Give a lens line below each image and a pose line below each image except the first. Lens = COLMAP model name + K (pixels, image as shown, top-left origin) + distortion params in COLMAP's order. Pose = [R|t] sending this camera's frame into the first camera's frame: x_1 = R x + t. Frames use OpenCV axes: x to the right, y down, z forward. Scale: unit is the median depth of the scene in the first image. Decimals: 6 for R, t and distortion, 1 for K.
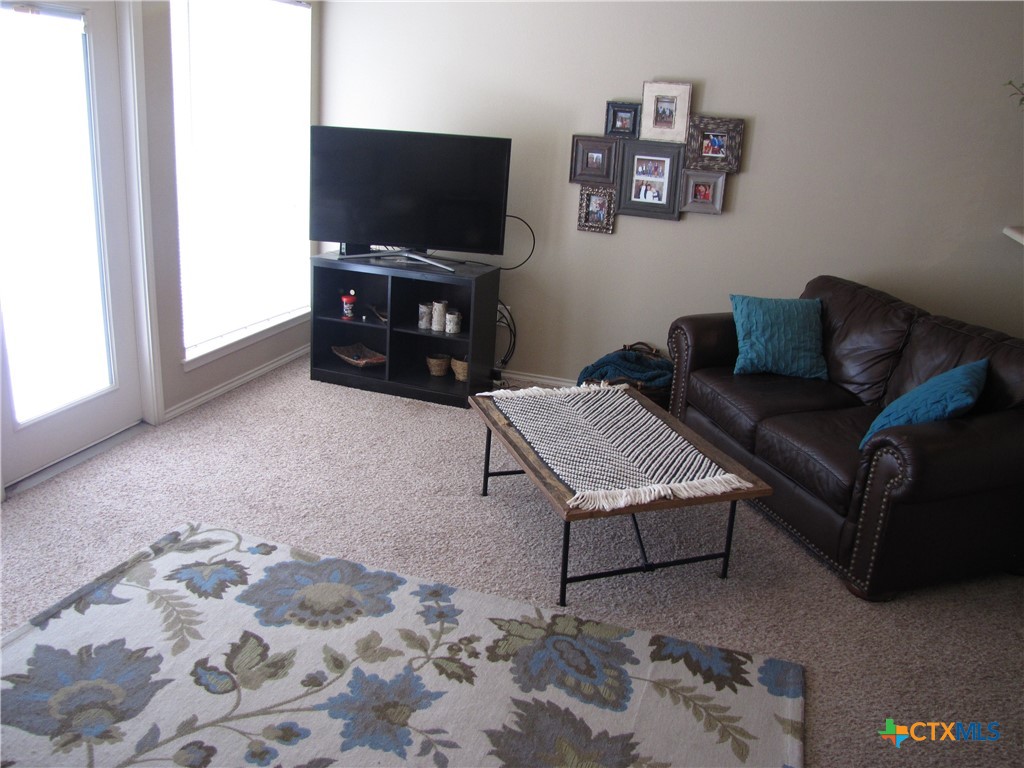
lens RADIAL K [[848.2, 0, 512.0], [0, 848.2, 384.0], [0, 0, 1]] dist [-0.181866, 0.153033]
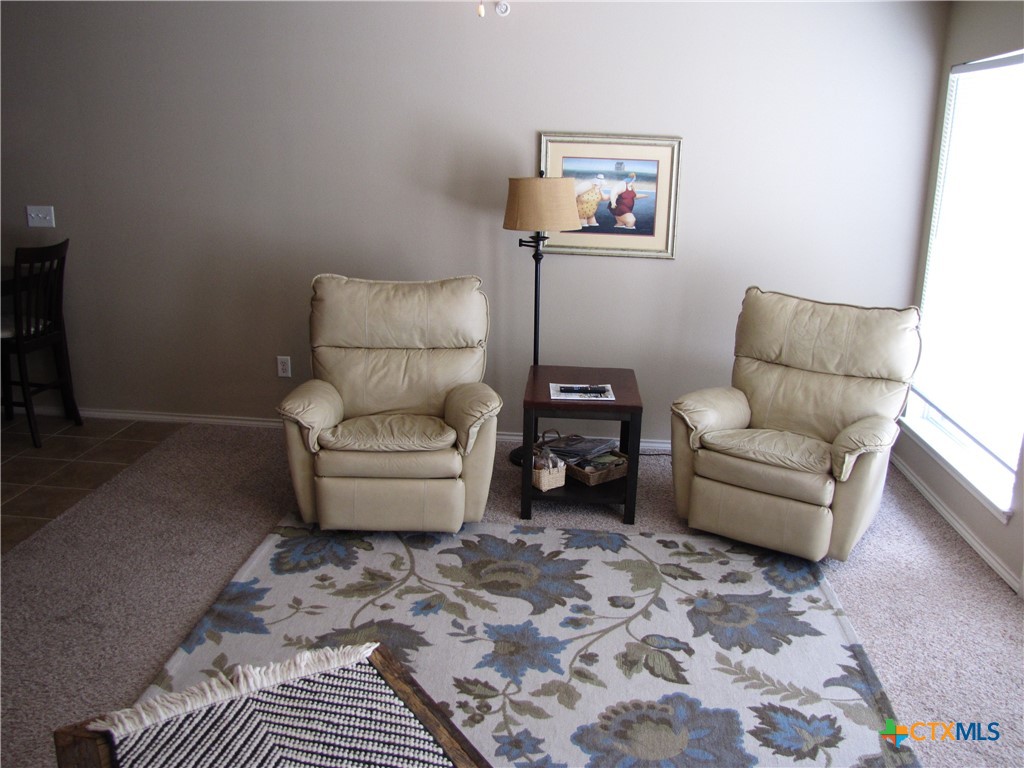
lens RADIAL K [[848.2, 0, 512.0], [0, 848.2, 384.0], [0, 0, 1]] dist [-0.181866, 0.153033]
pose [[-0.967120, -0.012141, -0.254031, 0.153224], [-0.154006, 0.822852, 0.546989, -0.538991], [0.202389, 0.568126, -0.797666, 1.588085]]
